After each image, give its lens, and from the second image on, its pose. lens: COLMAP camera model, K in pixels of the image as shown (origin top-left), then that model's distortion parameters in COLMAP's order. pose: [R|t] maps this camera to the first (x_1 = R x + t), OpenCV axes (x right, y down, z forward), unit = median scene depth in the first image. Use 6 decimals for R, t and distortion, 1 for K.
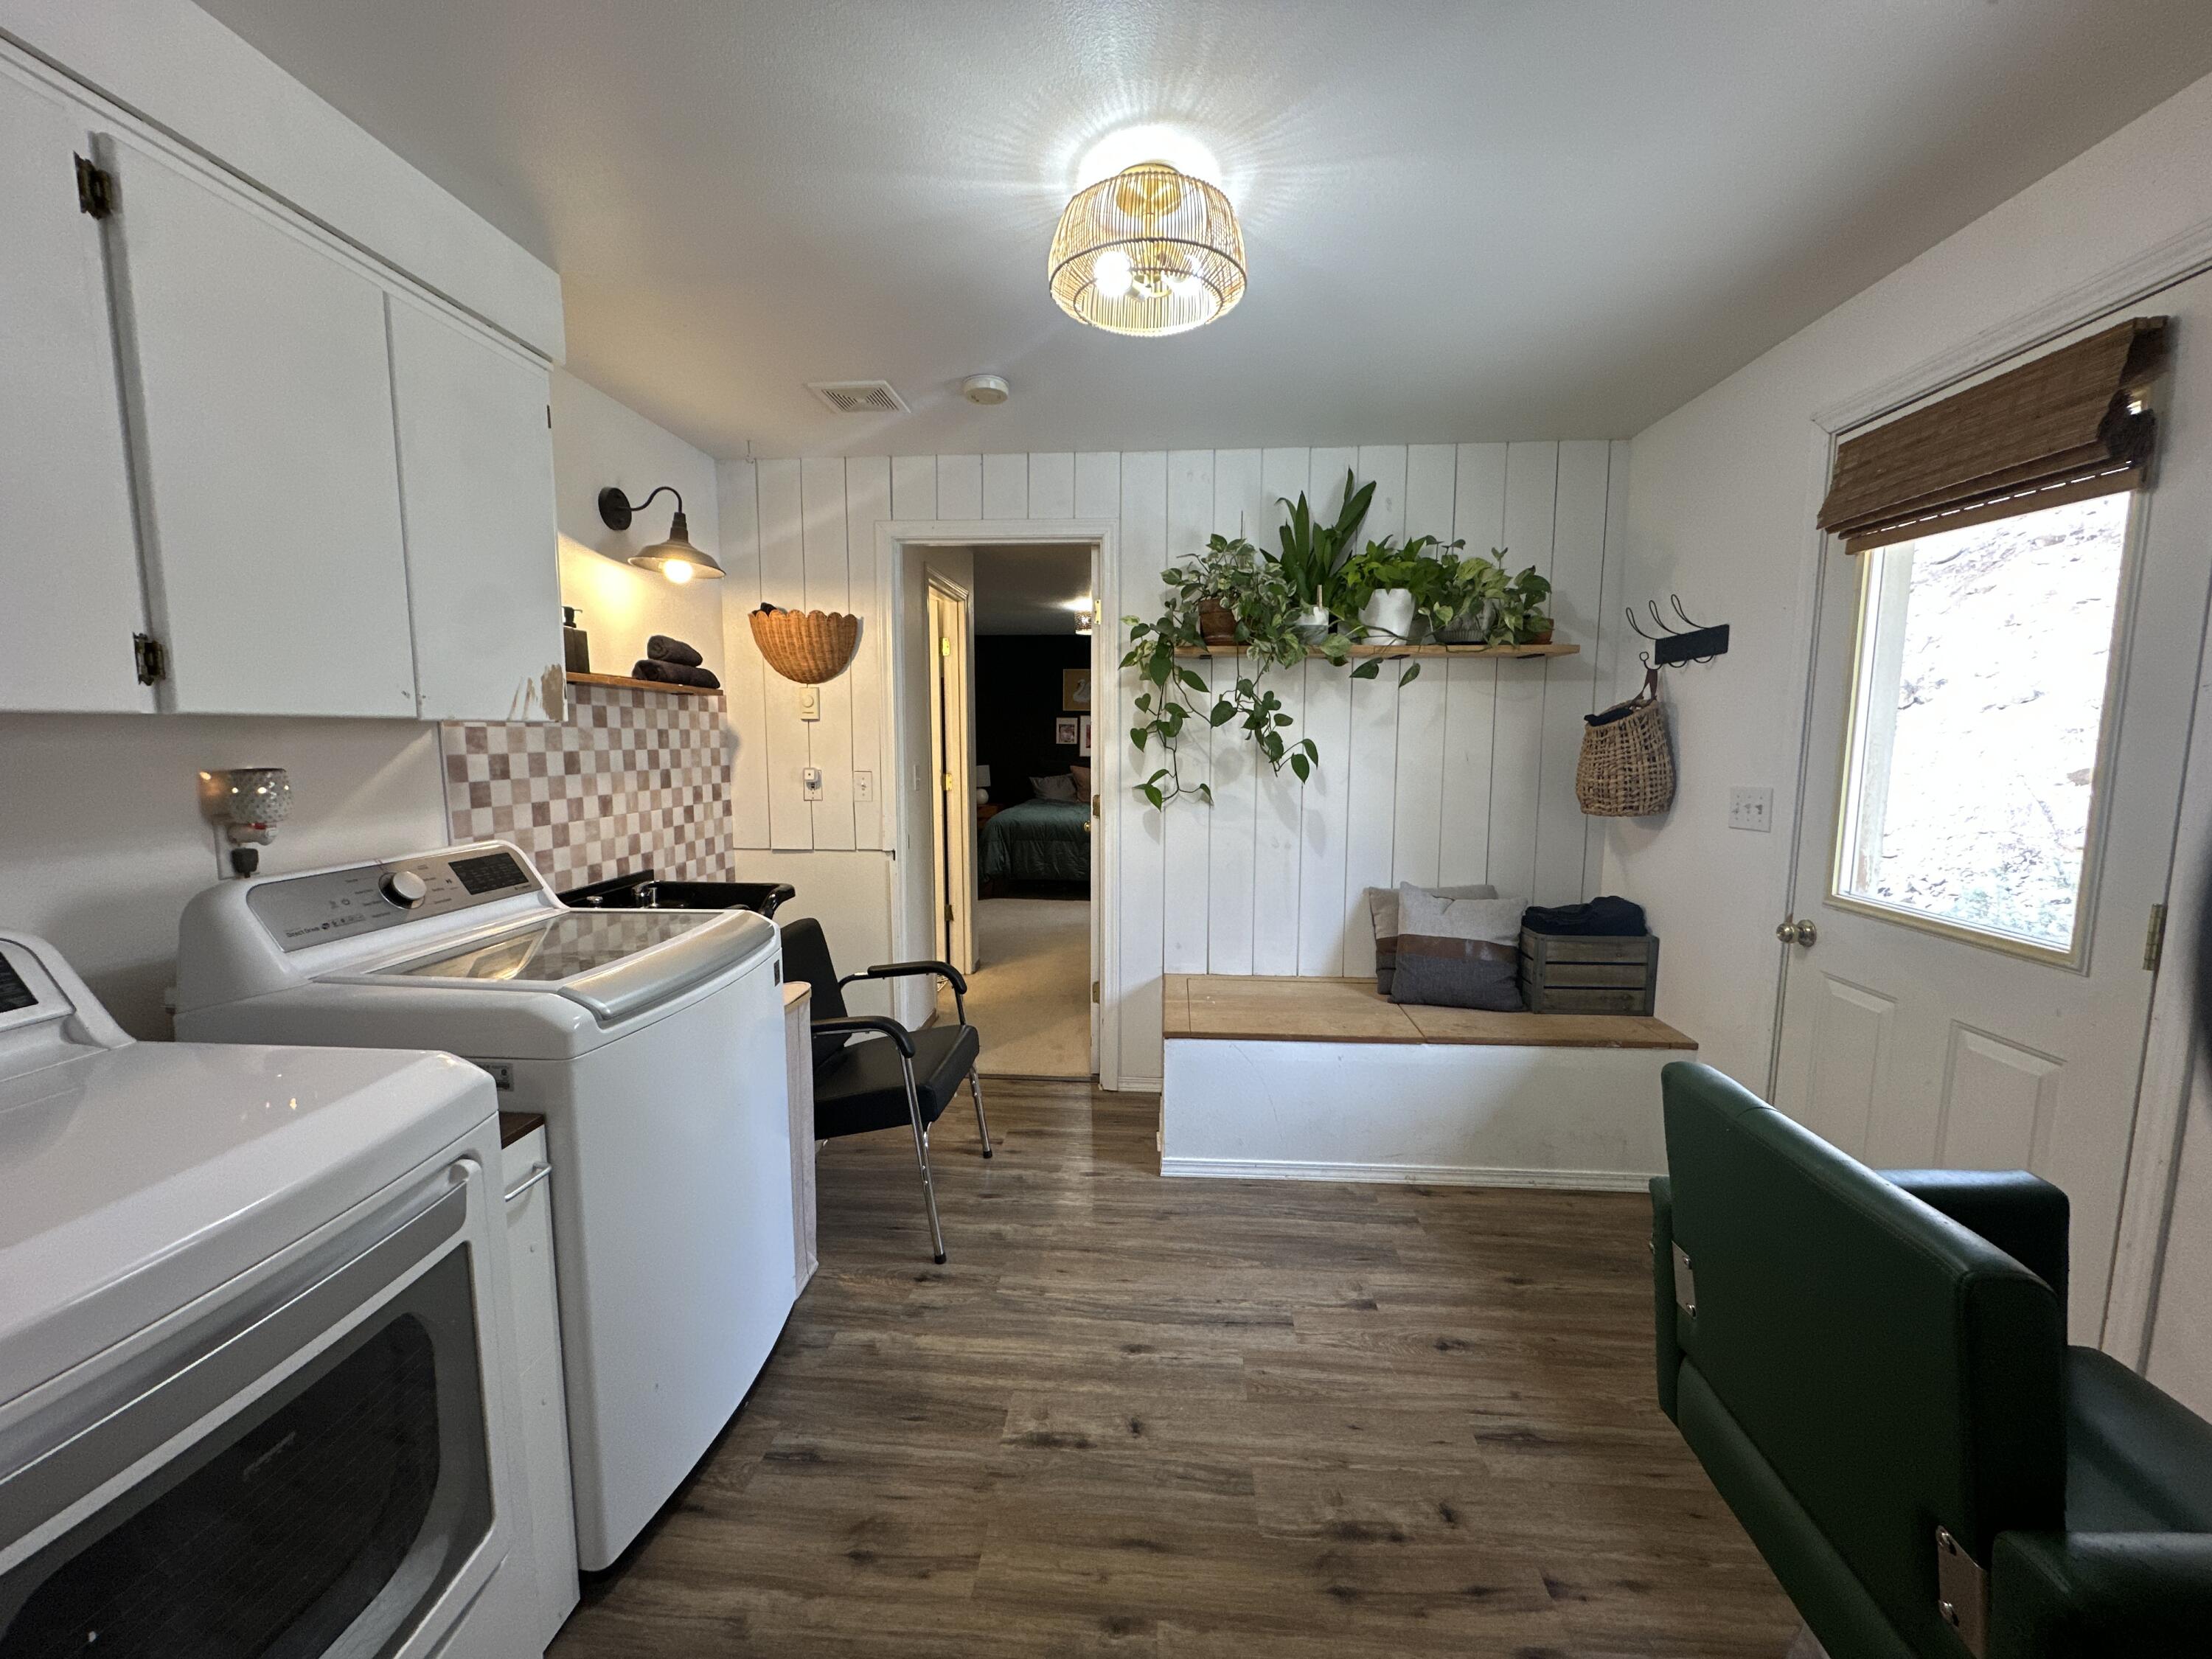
lens RADIAL K [[873.2, 0, 1112.4], [0, 873.2, 831.8], [0, 0, 1]] dist [-0.001503, -0.000255]
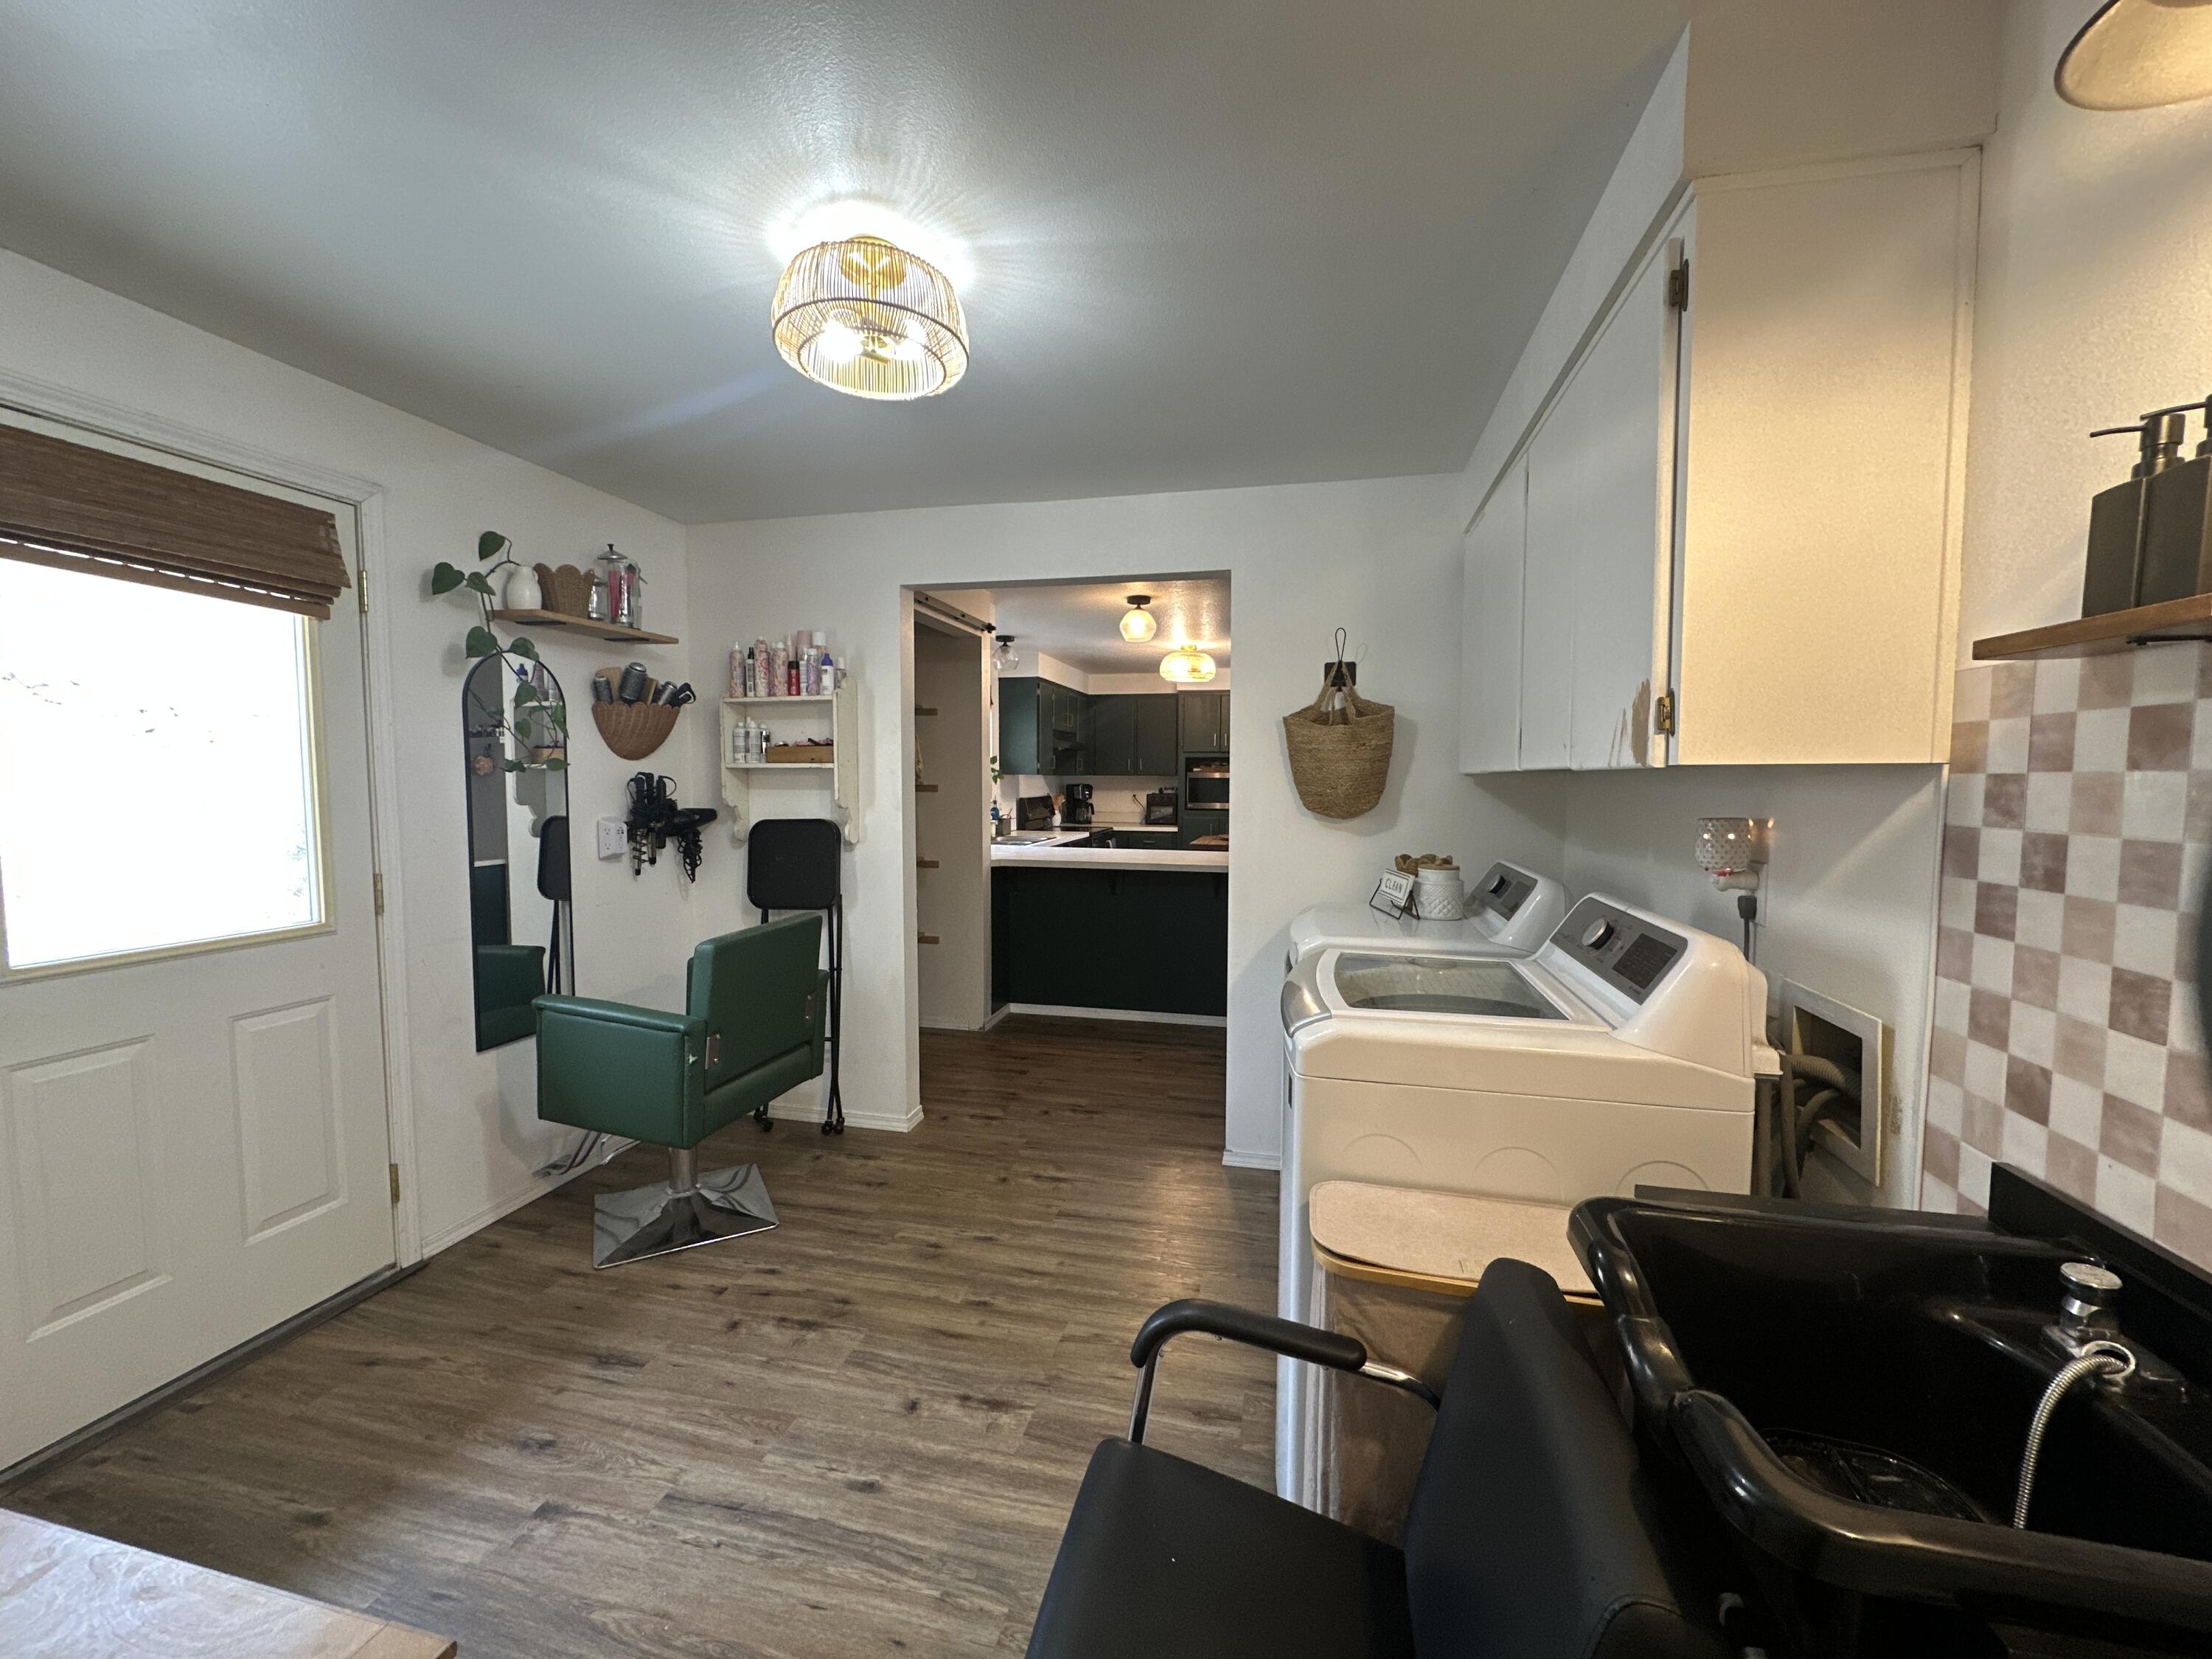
lens RADIAL K [[873.2, 0, 1106.1], [0, 873.2, 831.2], [0, 0, 1]] dist [-0.001503, -0.000255]
pose [[-0.986920, -0.016521, 0.160363, -0.339579], [0.011442, 0.985049, 0.171896, -0.195450], [-0.160805, 0.171482, -0.971975, 1.713341]]
